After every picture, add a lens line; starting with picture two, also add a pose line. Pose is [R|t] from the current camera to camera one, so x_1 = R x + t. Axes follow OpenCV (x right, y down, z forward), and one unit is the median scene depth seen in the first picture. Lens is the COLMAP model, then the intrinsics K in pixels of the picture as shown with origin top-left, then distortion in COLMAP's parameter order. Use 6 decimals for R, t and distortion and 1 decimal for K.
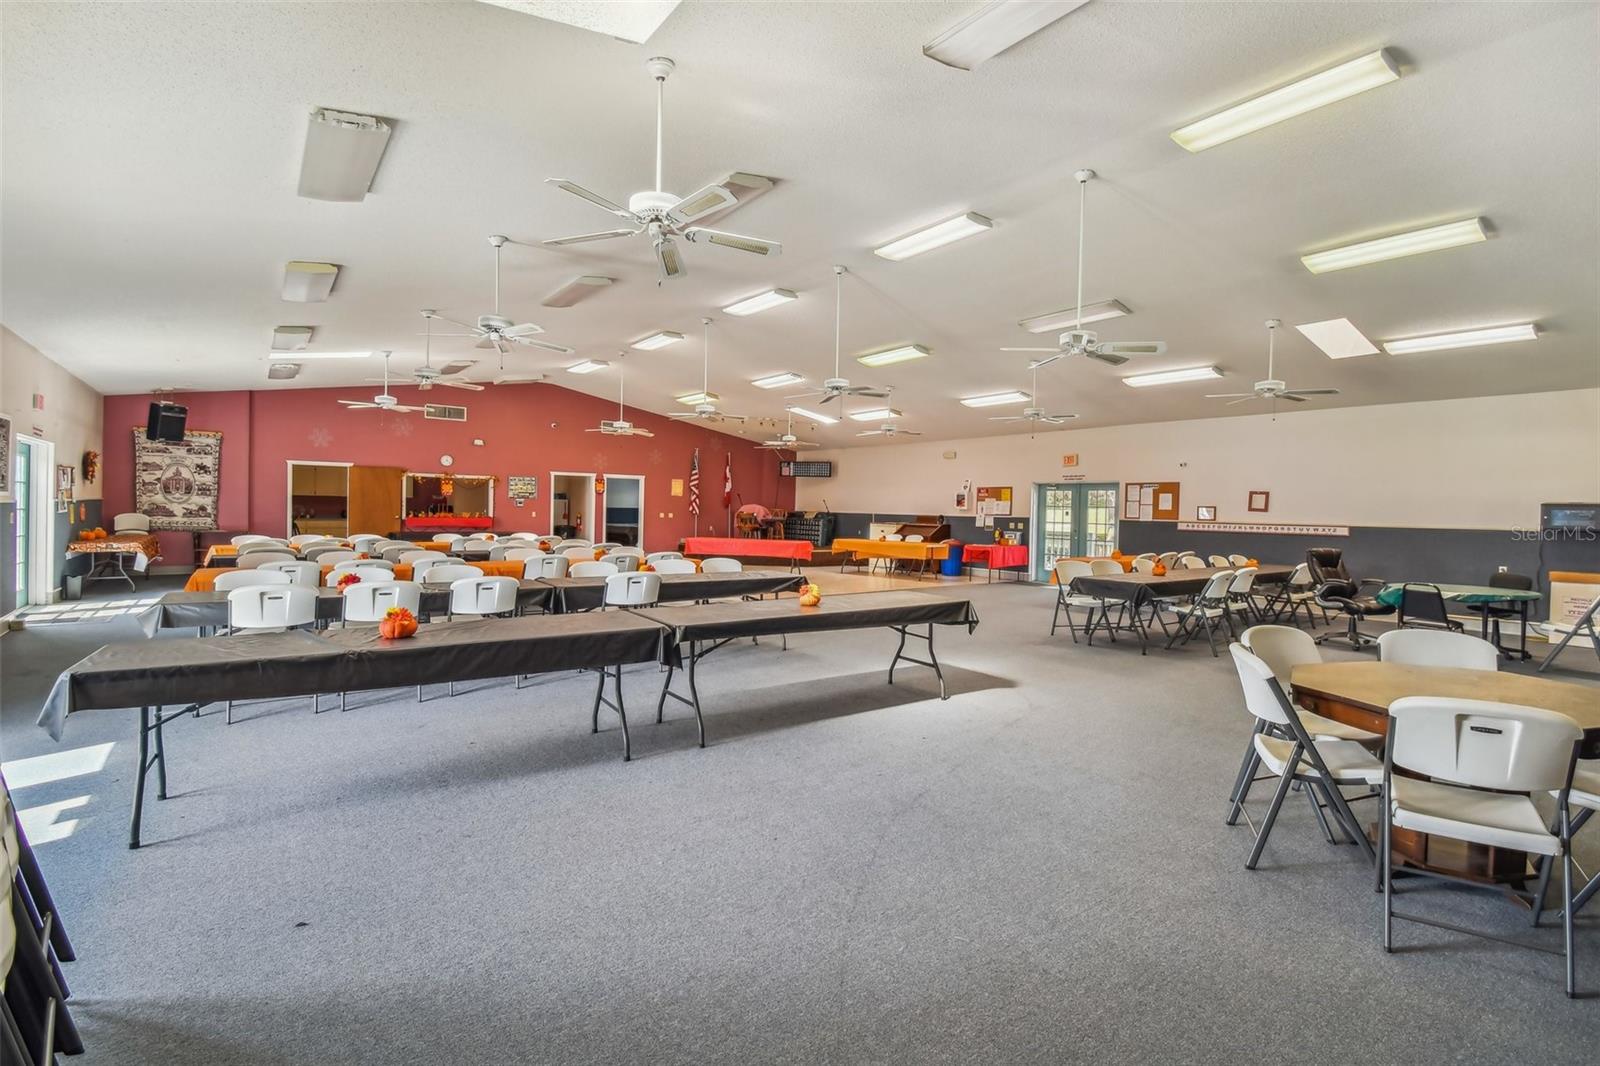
lens RADIAL K [[713.7, 0, 828.3], [0, 713.7, 512.3], [0, 0, 1]] dist [0.011942, -0.001420]
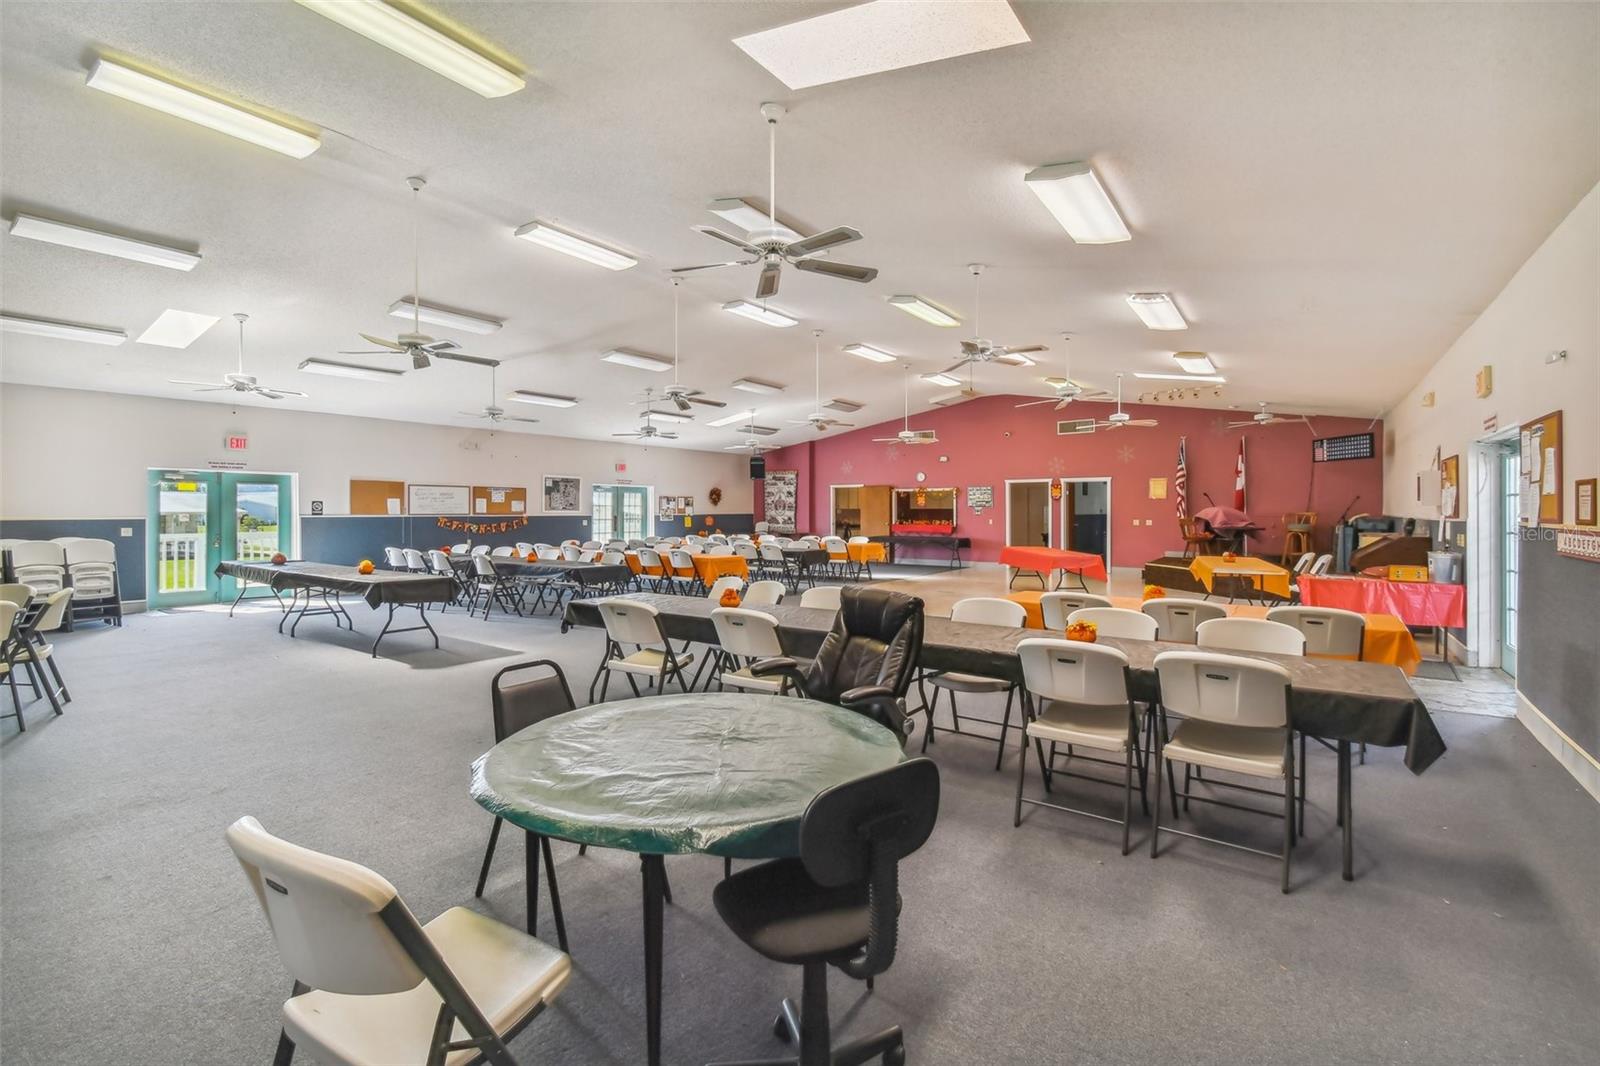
lens RADIAL K [[713.7, 0, 805.6], [0, 713.7, 504.8], [0, 0, 1]] dist [0.011942, -0.001420]
pose [[0.294431, -0.027593, -0.955274, 0.542042], [0.002850, 0.999604, -0.027995, 0.006948], [0.955669, 0.005520, 0.294393, 0.459827]]
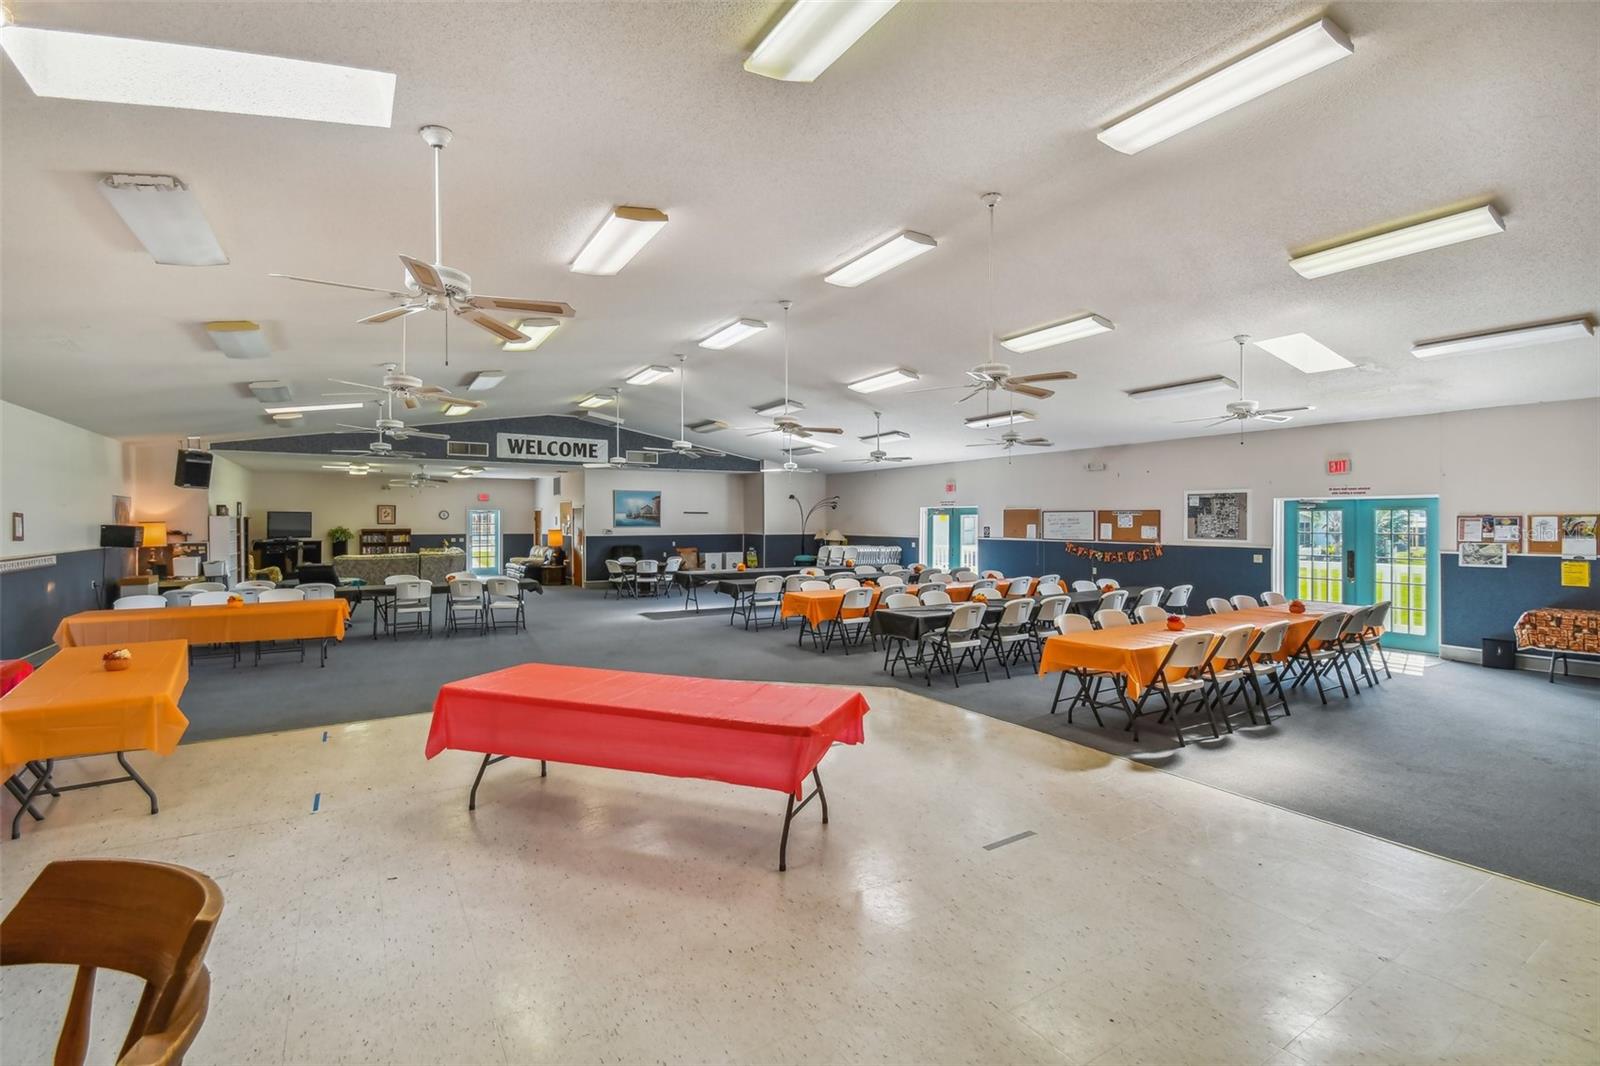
lens RADIAL K [[713.7, 0, 784.7], [0, 713.7, 533.2], [0, 0, 1]] dist [0.011942, -0.001420]
pose [[-0.992965, -0.021102, 0.116512, -0.177696], [-0.018376, 0.999533, 0.024429, -0.029788], [-0.116973, 0.022116, -0.992889, 1.193553]]
